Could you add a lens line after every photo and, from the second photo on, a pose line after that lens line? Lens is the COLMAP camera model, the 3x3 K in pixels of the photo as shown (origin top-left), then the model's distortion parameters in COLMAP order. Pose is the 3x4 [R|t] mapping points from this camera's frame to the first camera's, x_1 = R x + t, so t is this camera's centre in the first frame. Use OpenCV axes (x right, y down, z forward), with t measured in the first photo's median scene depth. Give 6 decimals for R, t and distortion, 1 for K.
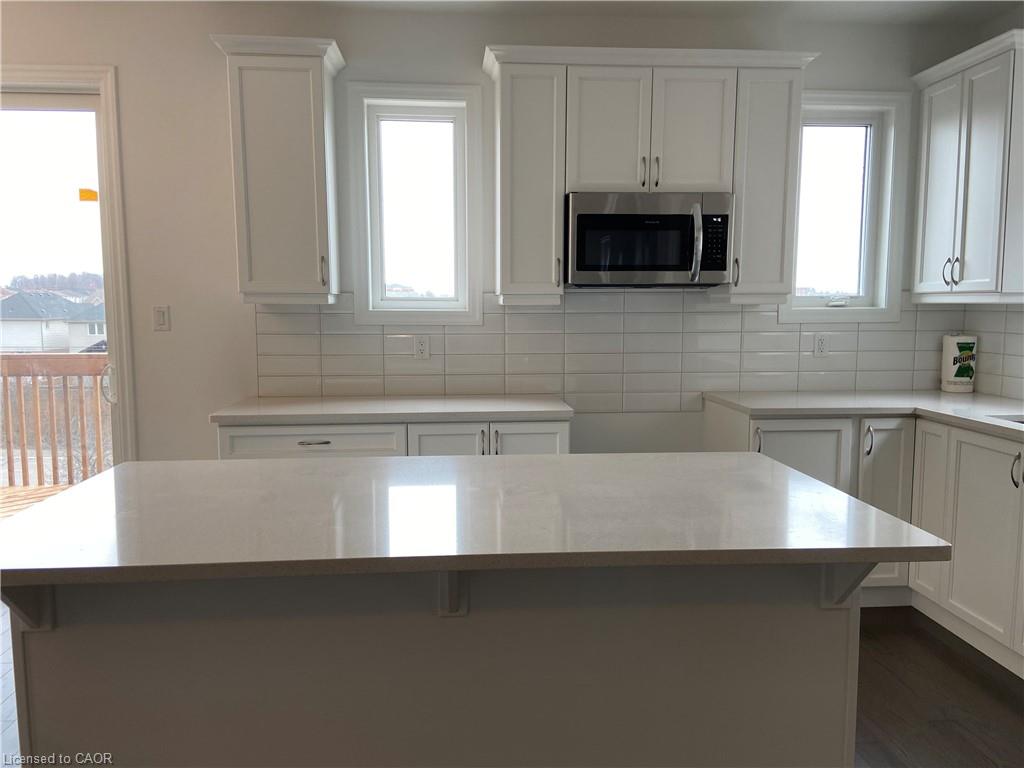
lens RADIAL K [[773.5, 0, 509.2], [0, 773.5, 390.3], [0, 0, 1]] dist [0.142401, -0.183496]
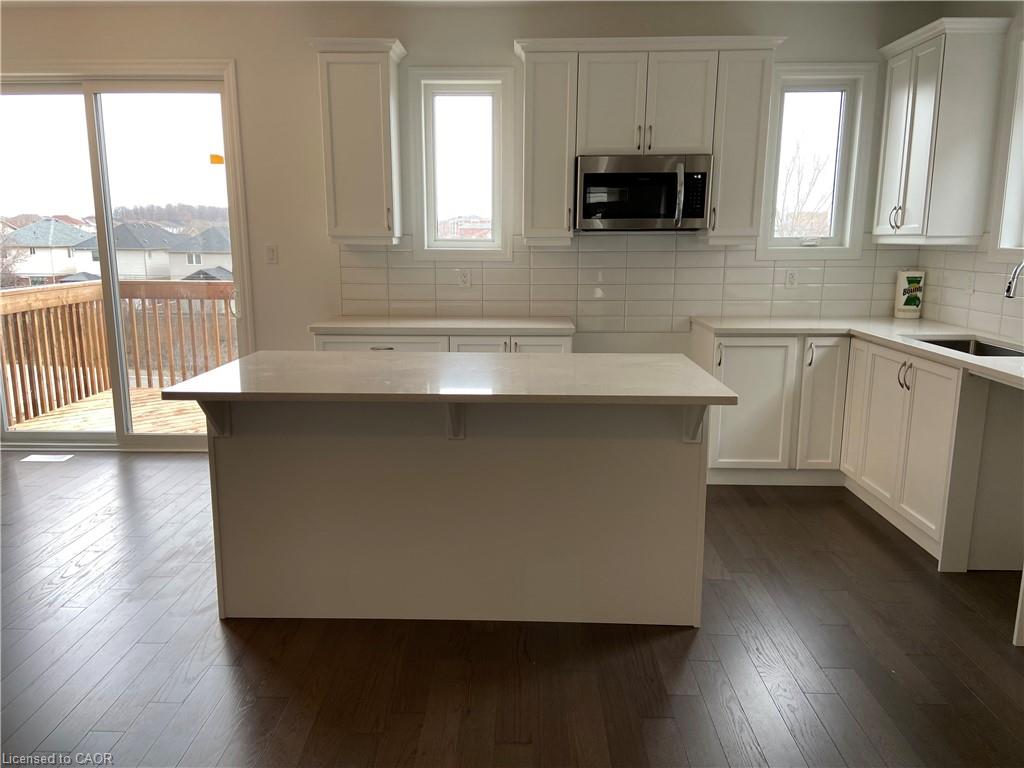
lens RADIAL K [[773.5, 0, 509.2], [0, 773.5, 390.3], [0, 0, 1]] dist [0.142401, -0.183496]
pose [[0.994929, 0.022109, -0.098116, 0.095726], [-0.013660, 0.996205, 0.085963, 0.018306], [0.099644, -0.084187, 0.991455, -0.298297]]
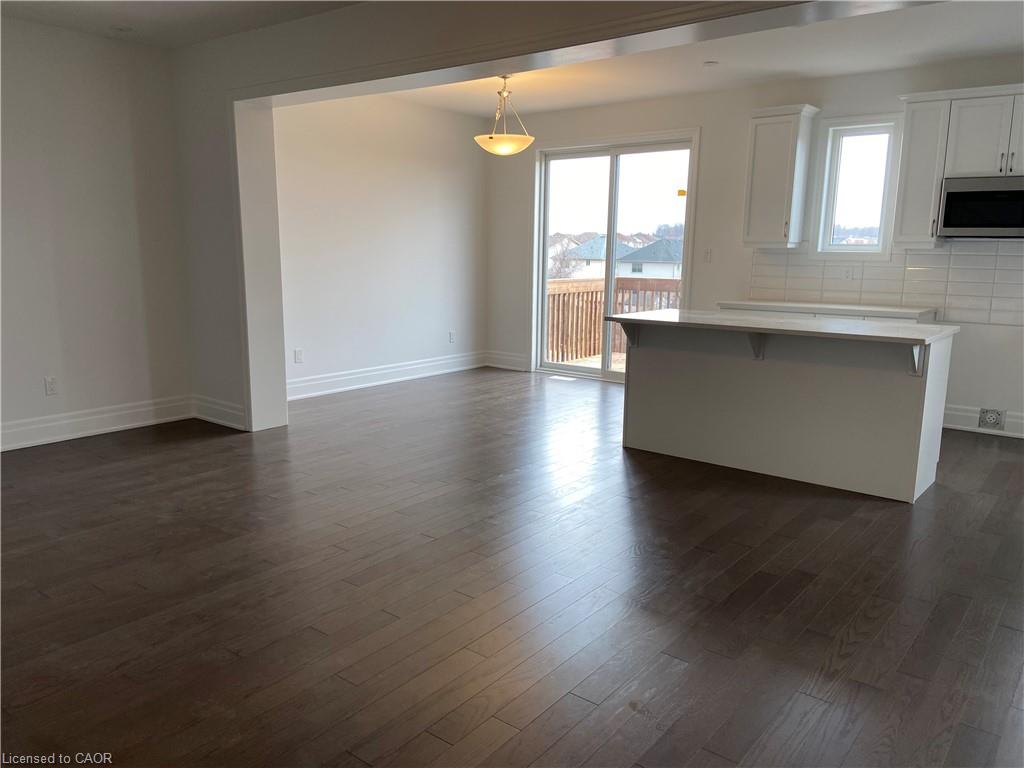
lens RADIAL K [[795.2, 0, 512.0], [0, 795.2, 384.0], [0, 0, 1]] dist [0.149964, -0.202195]
pose [[0.744017, 0.124324, -0.656493, 0.554951], [-0.088046, 0.992211, 0.088116, 0.093023], [0.662334, -0.007758, 0.749168, -0.823801]]
